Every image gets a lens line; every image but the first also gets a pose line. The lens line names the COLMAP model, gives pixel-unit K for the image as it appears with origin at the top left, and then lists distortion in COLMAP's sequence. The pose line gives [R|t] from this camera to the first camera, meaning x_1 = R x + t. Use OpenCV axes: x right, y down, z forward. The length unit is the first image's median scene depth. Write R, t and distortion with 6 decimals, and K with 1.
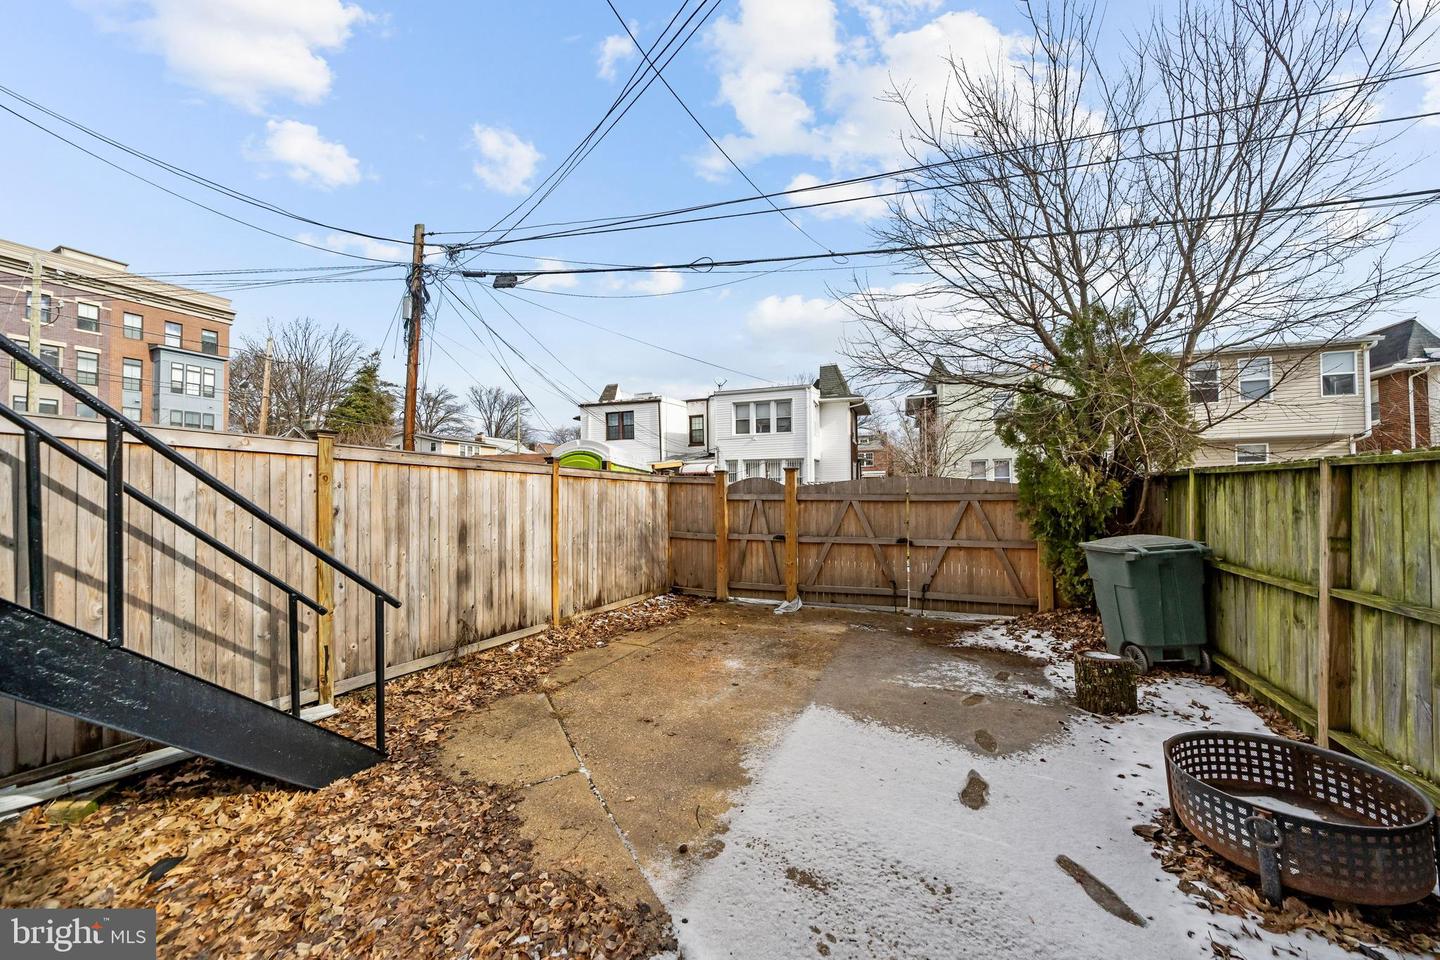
lens RADIAL K [[506.8, 0, 718.0], [0, 506.8, 487.7], [0, 0, 1]] dist [-0.002021, -0.000064]
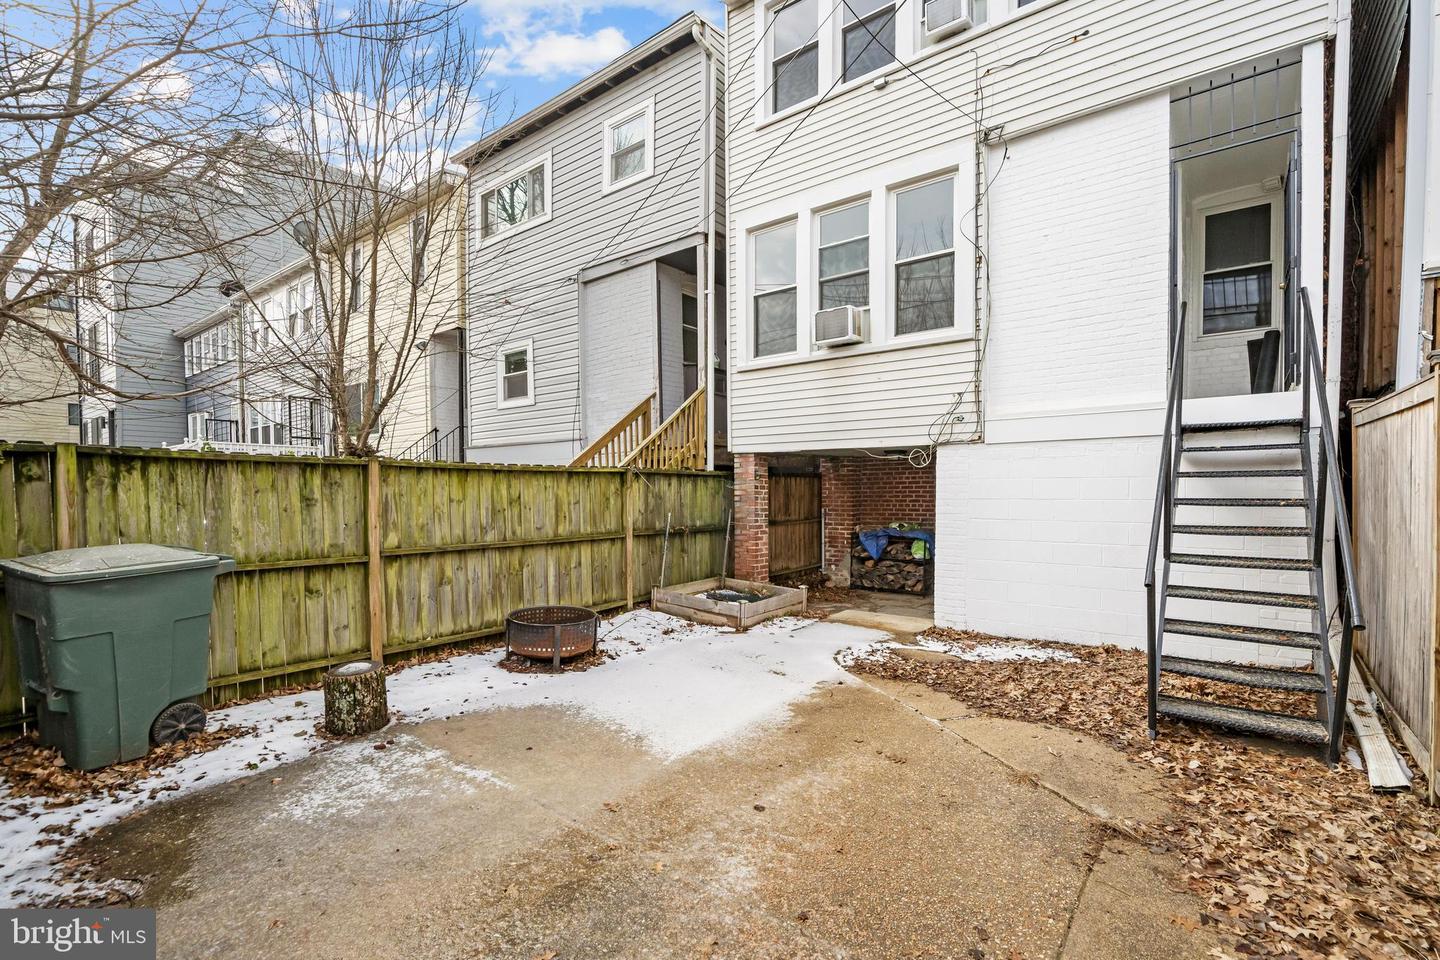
lens RADIAL K [[640.1, 0, 720.0], [0, 640.1, 480.0], [0, 0, 1]] dist [0.001877, 0.000894]
pose [[-0.974115, 0.016827, 0.225424, -0.115162], [0.008541, 0.999253, -0.037682, 0.065153], [-0.225890, -0.034782, -0.973532, 2.185754]]
